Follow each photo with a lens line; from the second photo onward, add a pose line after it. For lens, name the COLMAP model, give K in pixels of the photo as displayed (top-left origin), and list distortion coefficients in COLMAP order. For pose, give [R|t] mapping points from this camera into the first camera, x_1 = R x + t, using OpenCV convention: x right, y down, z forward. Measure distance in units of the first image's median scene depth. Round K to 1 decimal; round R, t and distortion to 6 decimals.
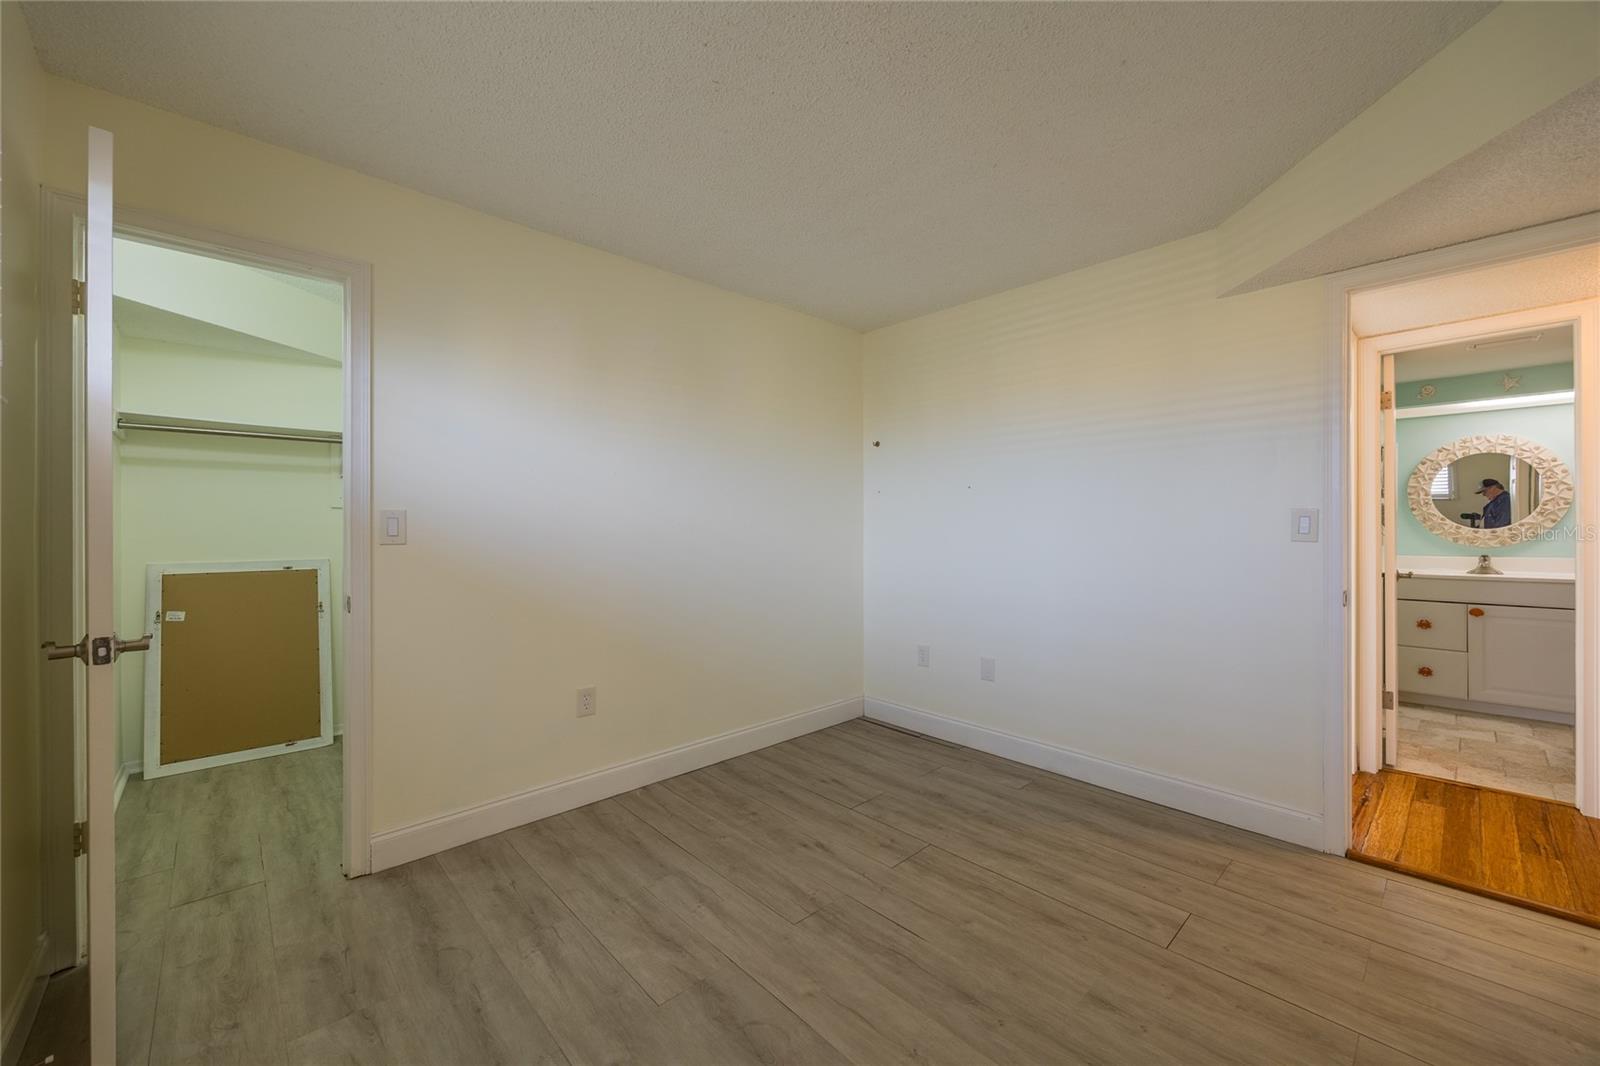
lens RADIAL K [[622.1, 0, 801.9], [0, 622.1, 530.6], [0, 0, 1]] dist [-0.000715, 0.000020]
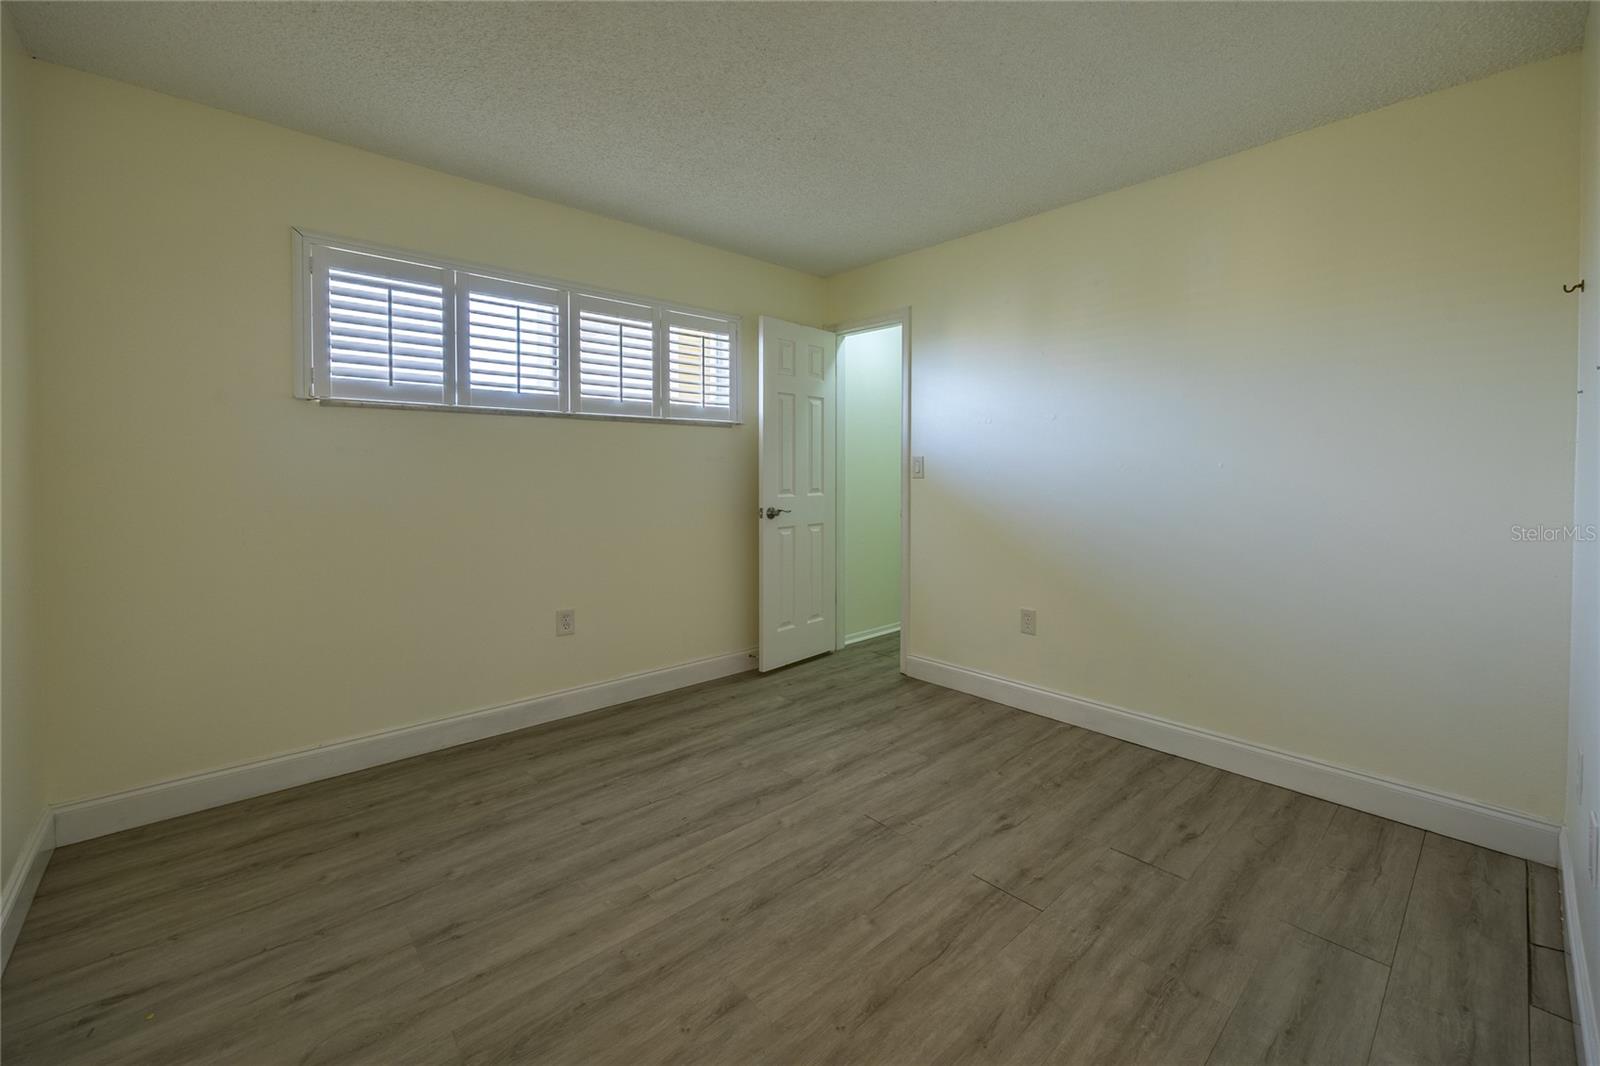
lens RADIAL K [[647.8, 0, 884.1], [0, 647.8, 472.8], [0, 0, 1]] dist [-0.000182, -0.000056]
pose [[0.046481, 0.010724, -0.998862, 0.993940], [-0.006176, 0.999926, 0.010448, -0.006232], [0.998900, 0.005684, 0.046544, 0.828892]]
